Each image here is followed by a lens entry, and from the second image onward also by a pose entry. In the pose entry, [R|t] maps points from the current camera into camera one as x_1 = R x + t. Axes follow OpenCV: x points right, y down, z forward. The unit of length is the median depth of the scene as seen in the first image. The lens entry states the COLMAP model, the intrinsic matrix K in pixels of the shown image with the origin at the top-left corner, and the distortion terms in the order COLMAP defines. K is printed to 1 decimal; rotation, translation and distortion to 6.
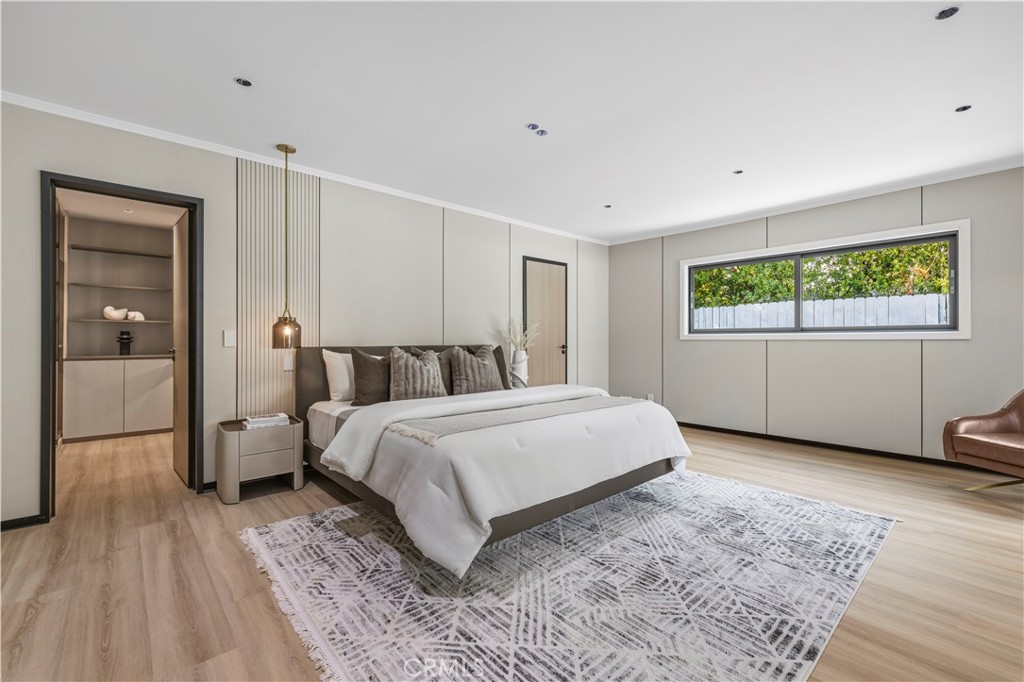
lens RADIAL K [[432.3, 0, 508.6], [0, 432.3, 340.8], [0, 0, 1]] dist [0.008705, -0.001605]
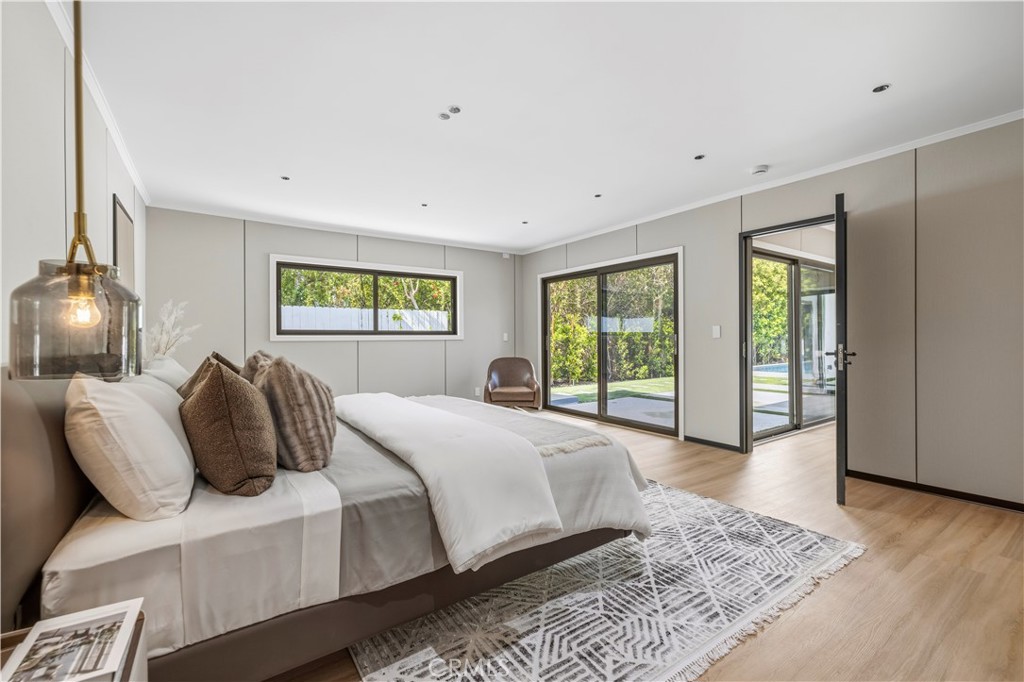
lens RADIAL K [[432.3, 0, 508.6], [0, 432.3, 337.4], [0, 0, 1]] dist [0.008705, -0.001605]
pose [[0.128269, 0.002835, 0.991735, -0.637128], [0.010544, 0.999935, -0.004222, -0.002101], [-0.991683, 0.010998, 0.128231, 0.578940]]
